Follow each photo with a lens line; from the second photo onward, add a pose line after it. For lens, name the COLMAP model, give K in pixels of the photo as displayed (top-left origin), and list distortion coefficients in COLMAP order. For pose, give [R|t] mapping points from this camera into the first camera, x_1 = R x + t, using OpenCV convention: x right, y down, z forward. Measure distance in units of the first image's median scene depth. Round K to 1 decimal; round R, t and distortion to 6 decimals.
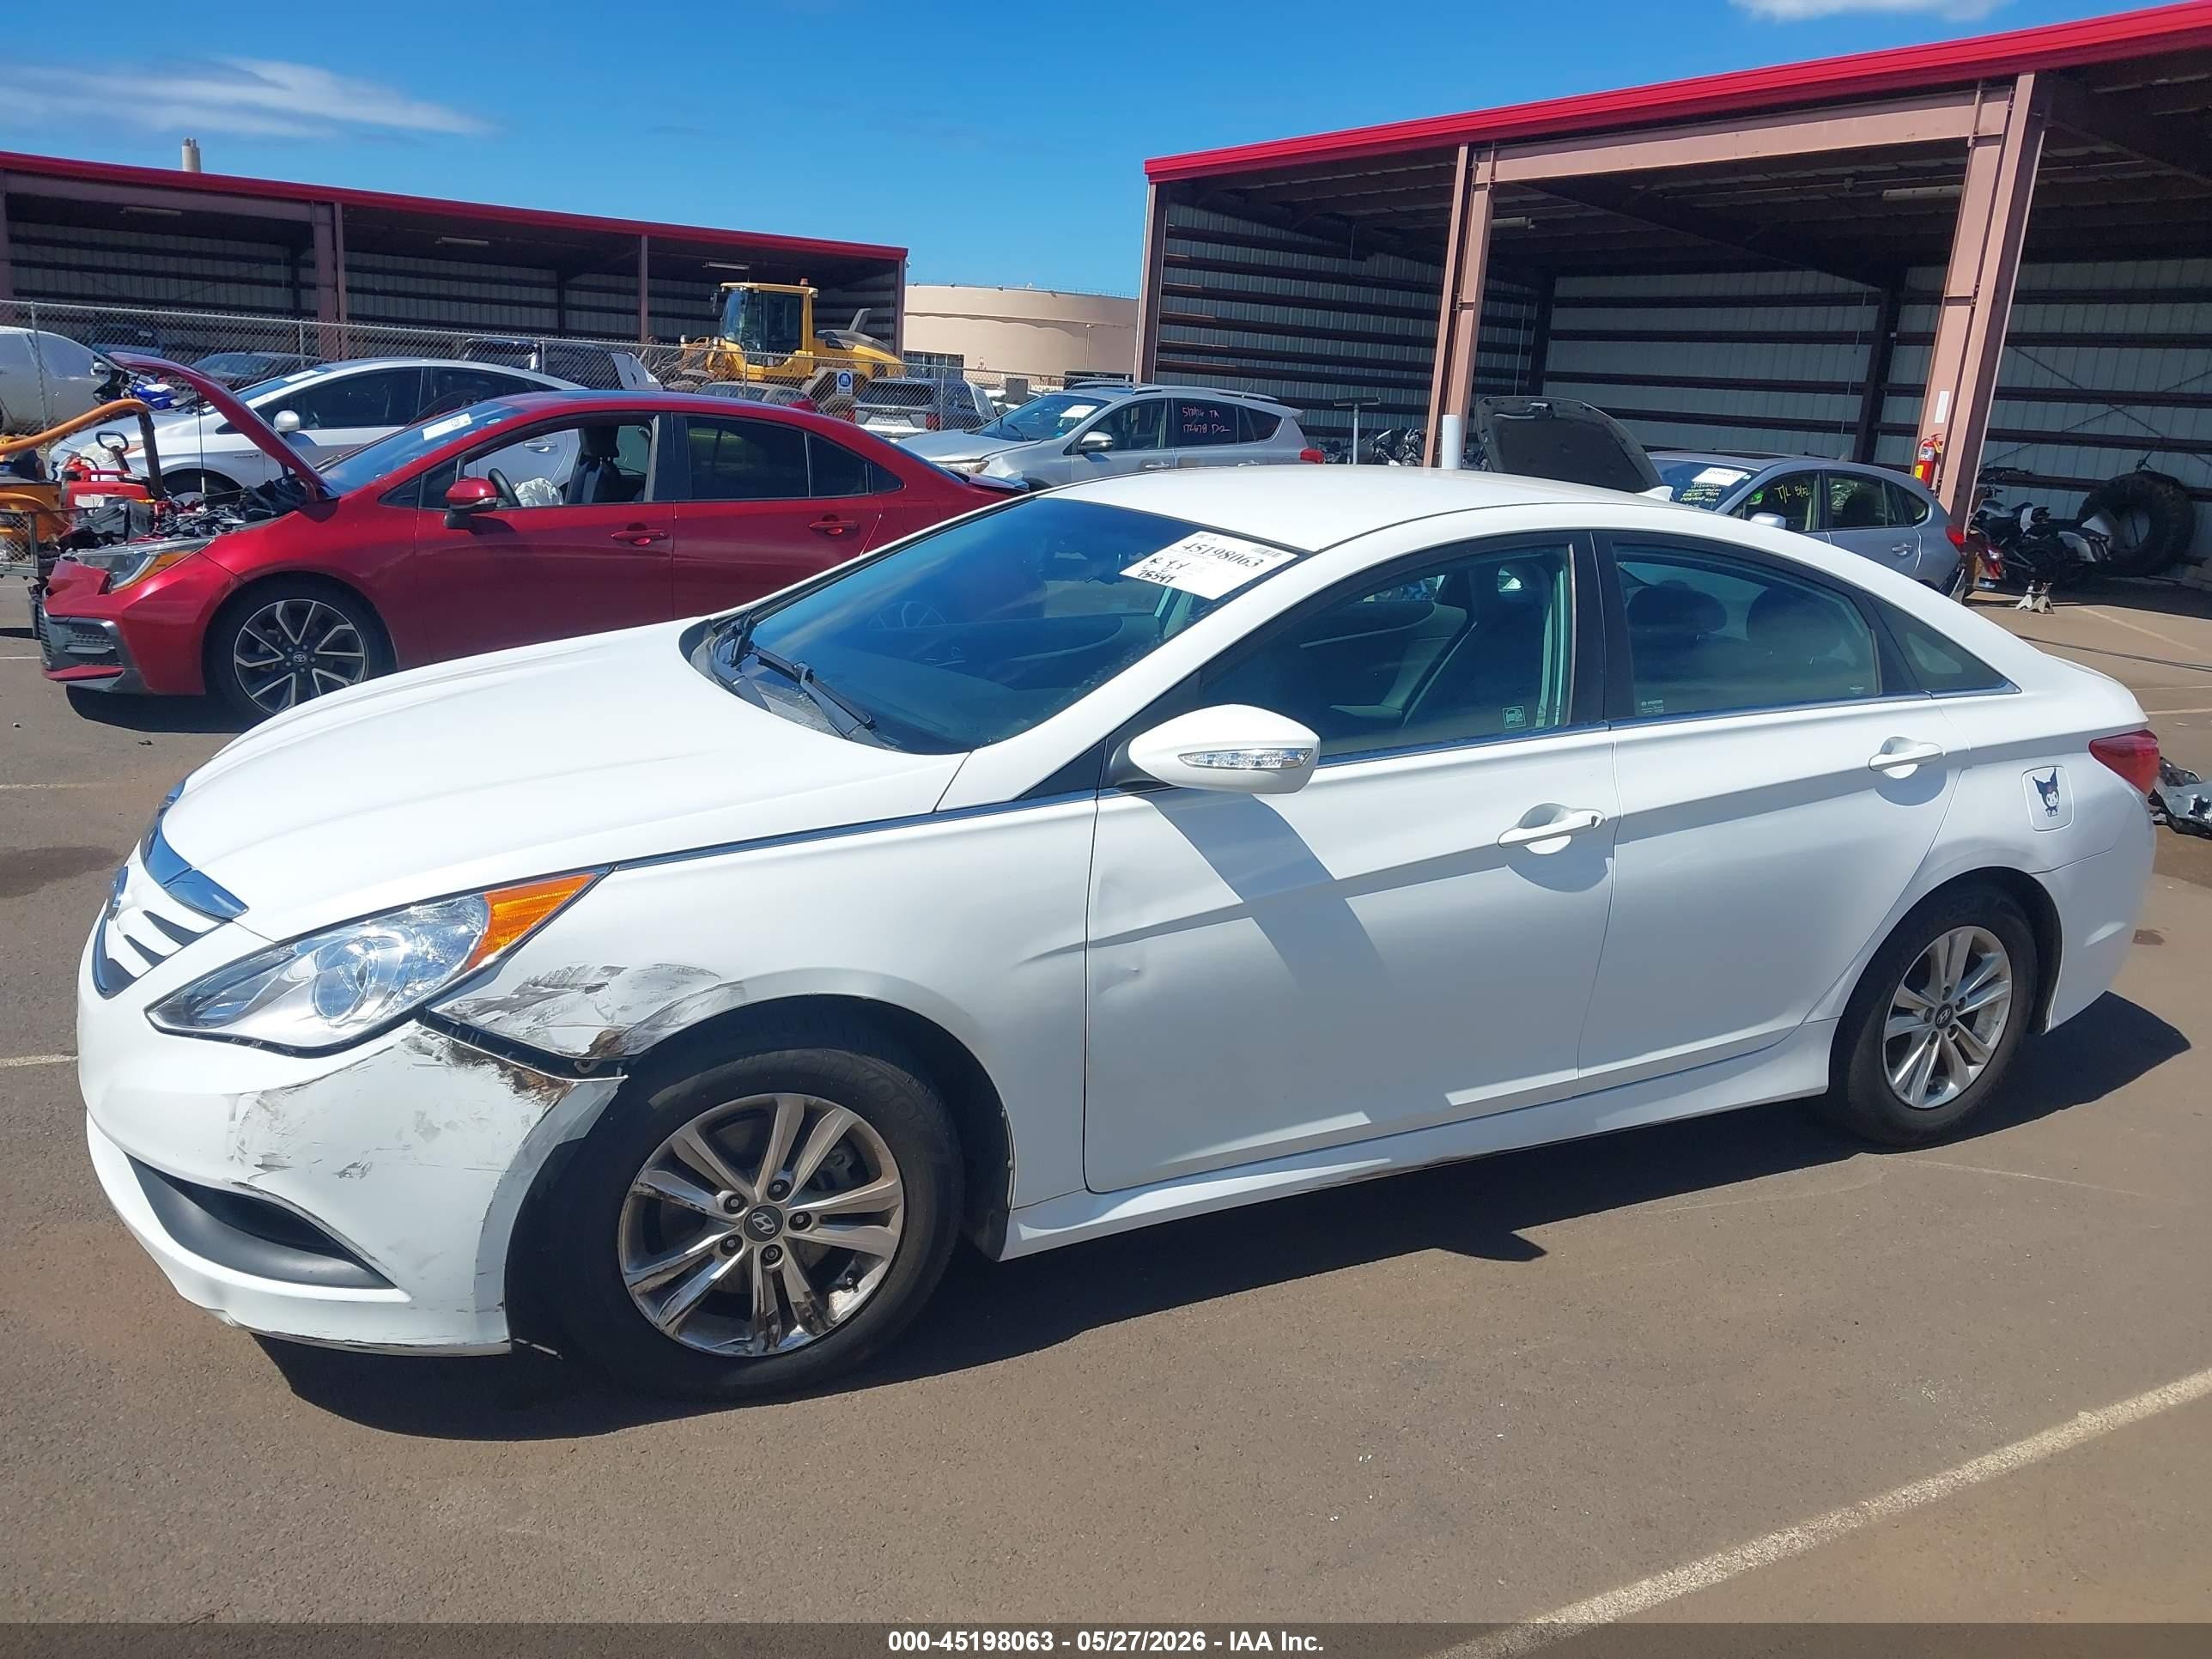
lens RADIAL K [[1745.9, 0, 1066.7], [0, 1745.9, 826.4], [0, 0, 1]] dist [0.010947, -0.000691]
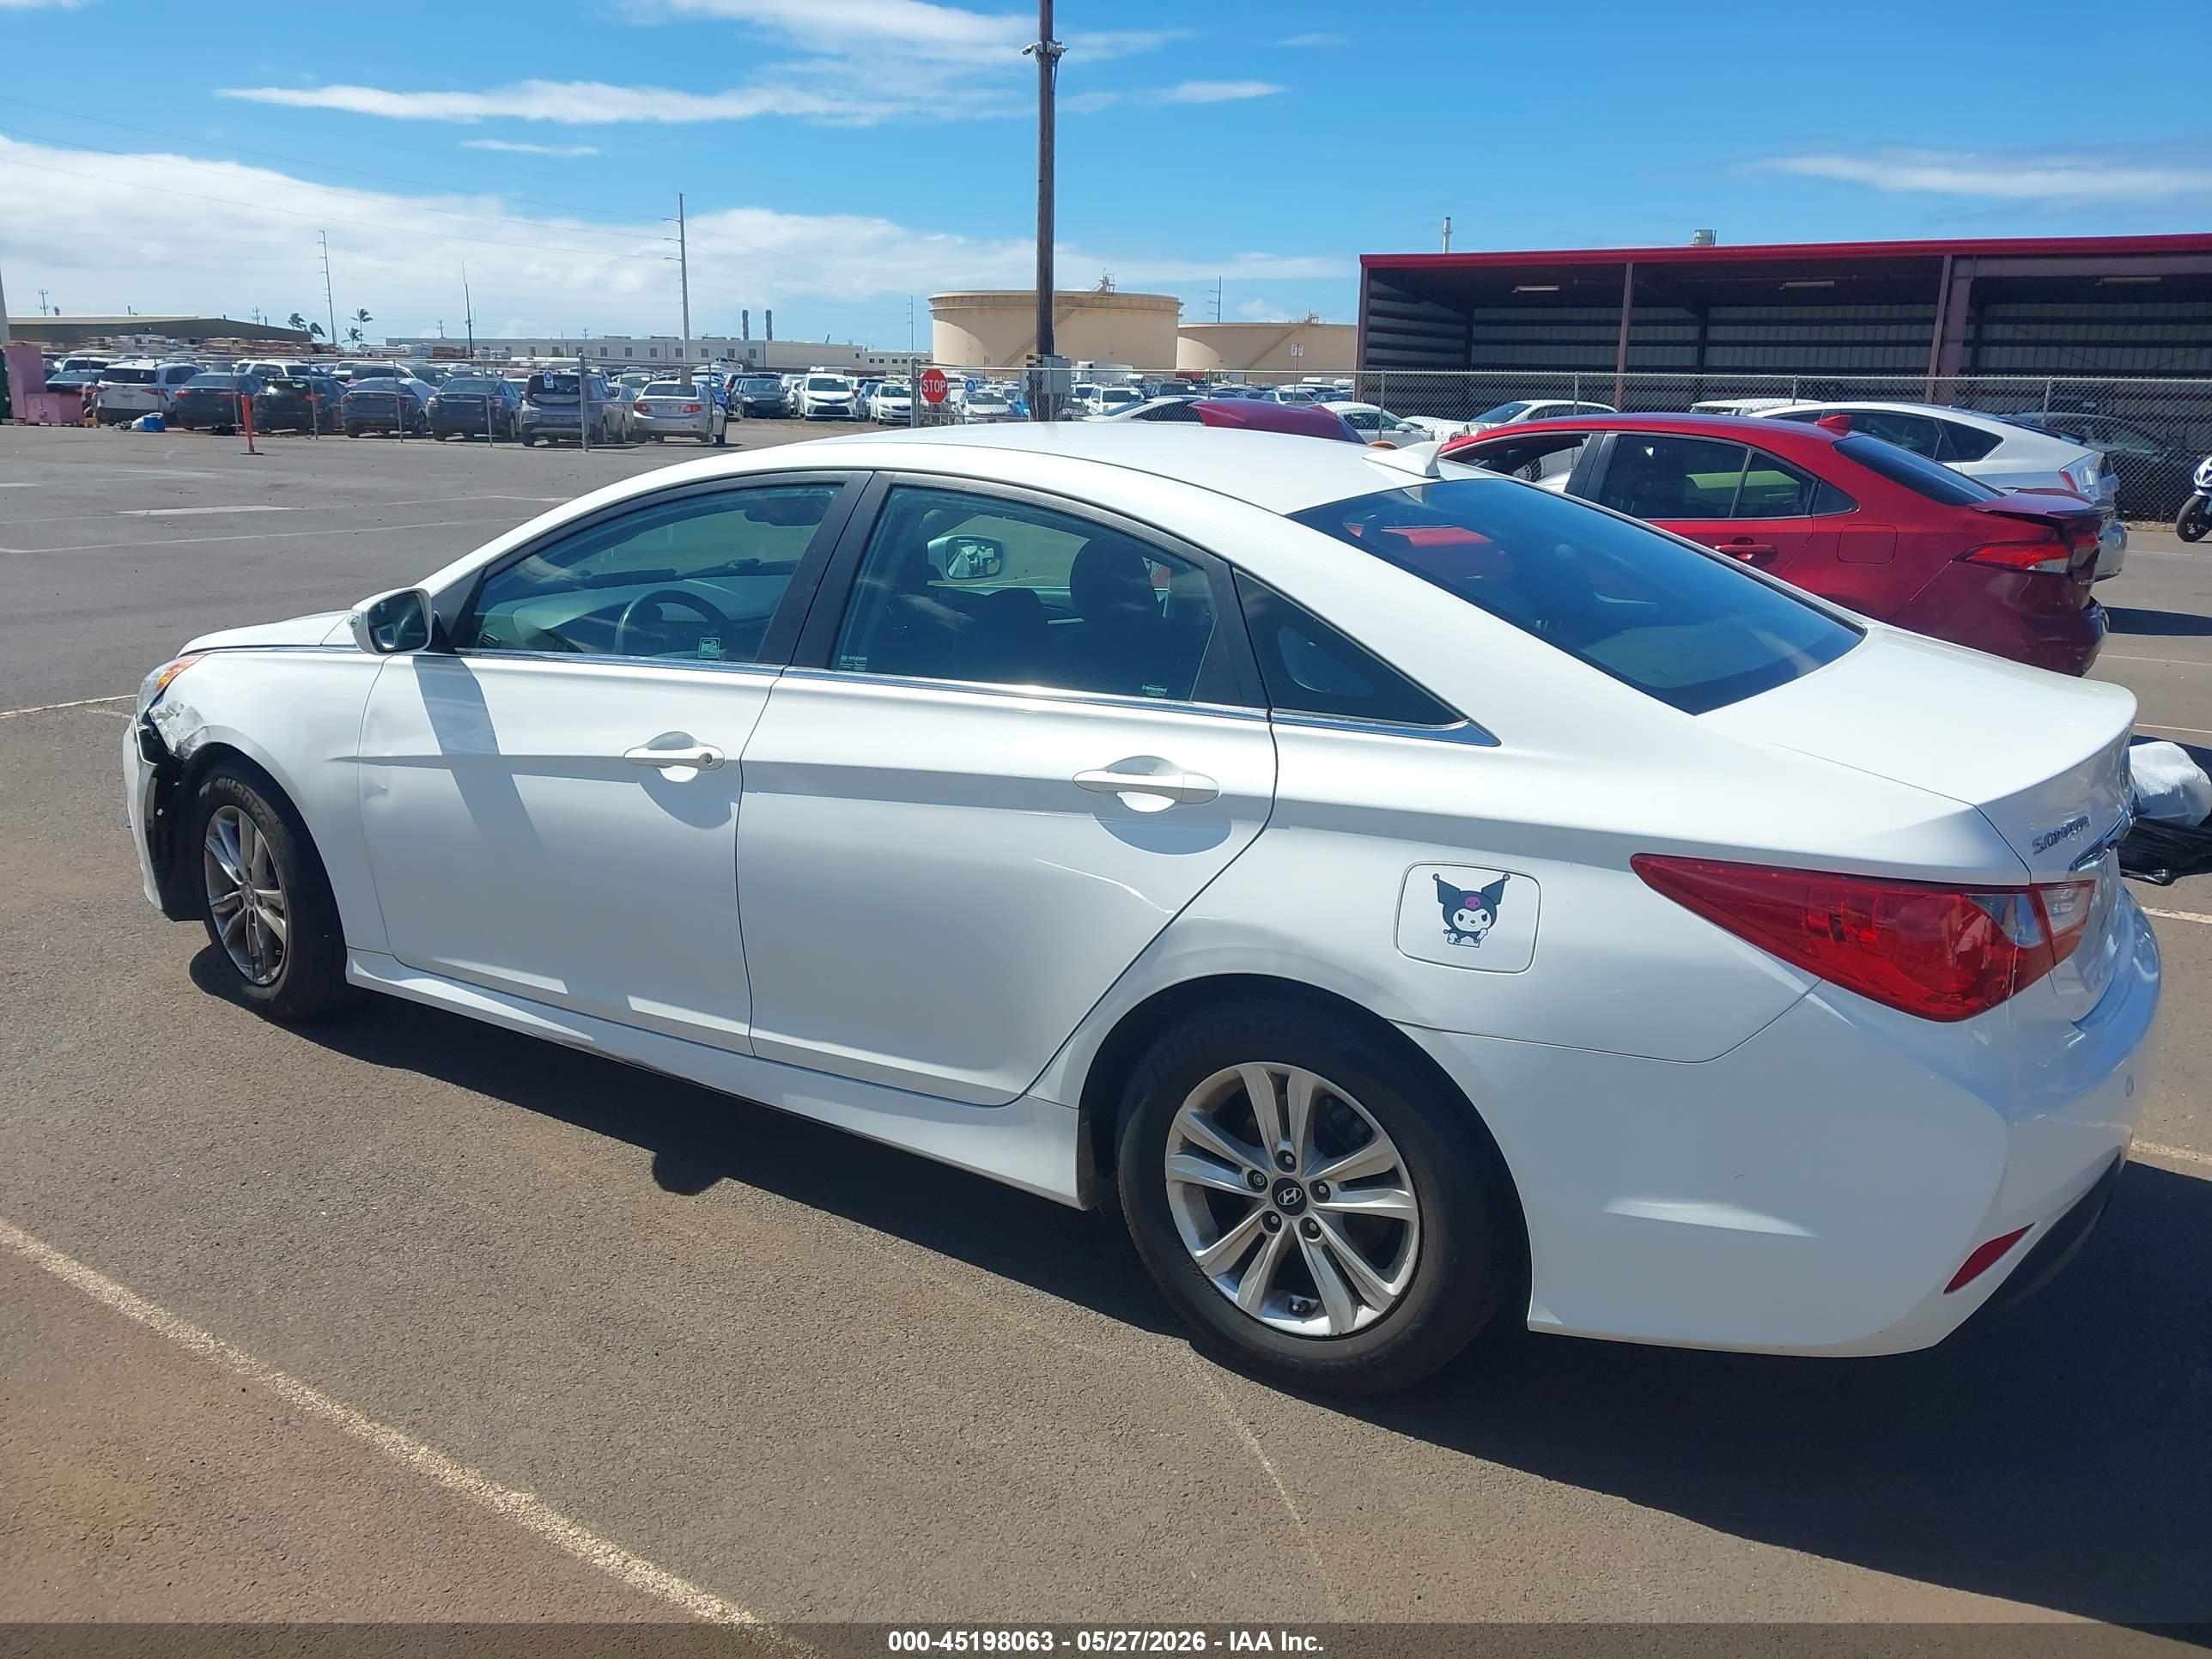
lens RADIAL K [[1745.6, 0, 1056.7], [0, 1745.6, 828.4], [0, 0, 1]] dist [0.017720, -0.011234]
pose [[0.467186, 0.164101, -0.868797, 1.045758], [-0.202460, 0.976372, 0.075550, -0.065204], [0.860667, 0.140601, 0.489371, 0.586822]]
